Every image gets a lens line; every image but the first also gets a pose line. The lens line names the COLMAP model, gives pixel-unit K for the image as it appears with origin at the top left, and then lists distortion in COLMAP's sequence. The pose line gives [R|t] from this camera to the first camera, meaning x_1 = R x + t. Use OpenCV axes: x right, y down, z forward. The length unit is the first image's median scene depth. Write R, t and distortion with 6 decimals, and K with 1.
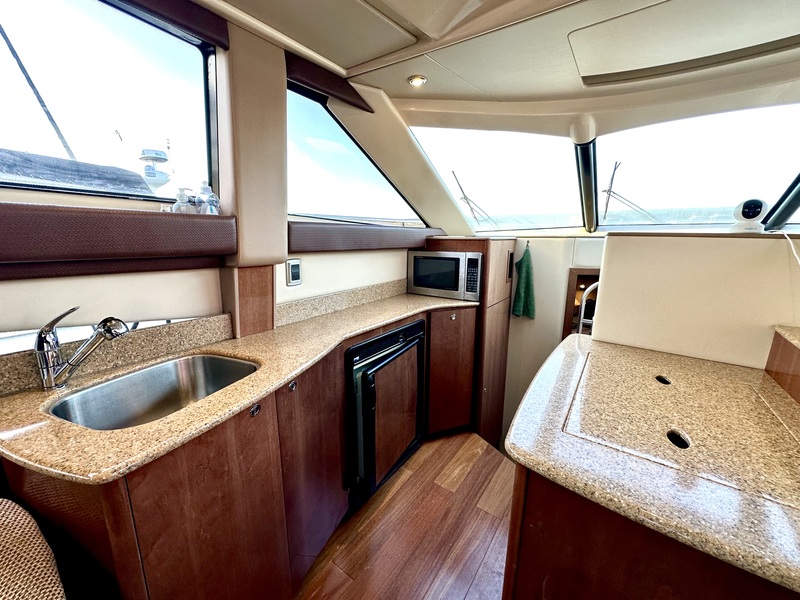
lens RADIAL K [[320.7, 0, 403.4], [0, 320.7, 302.8], [0, 0, 1]] dist [-0.002731, 0.000257]
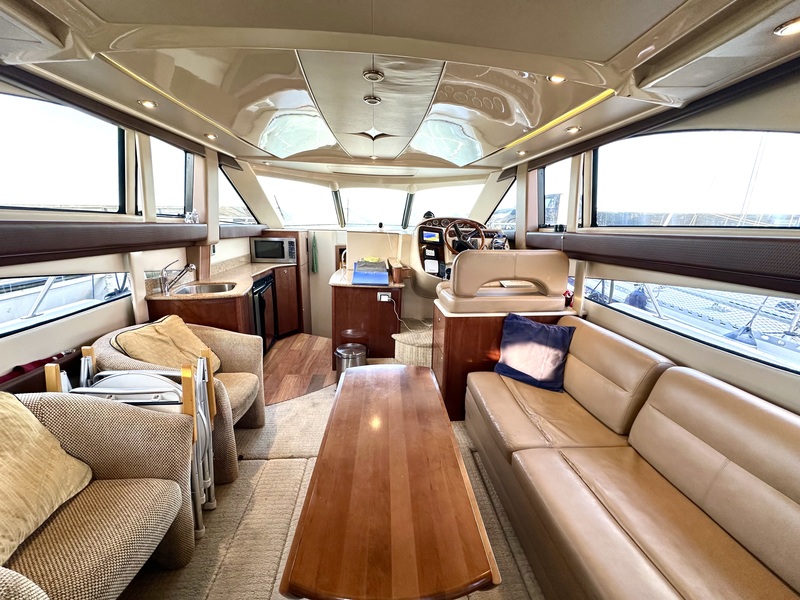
lens RADIAL K [[320.7, 0, 399.9], [0, 320.7, 298.7], [0, 0, 1]] dist [-0.002731, 0.000257]
pose [[0.772243, -0.127494, 0.622404, -0.528989], [0.108604, 0.991729, 0.068398, 0.148053], [-0.625976, 0.014775, 0.779702, -0.934006]]
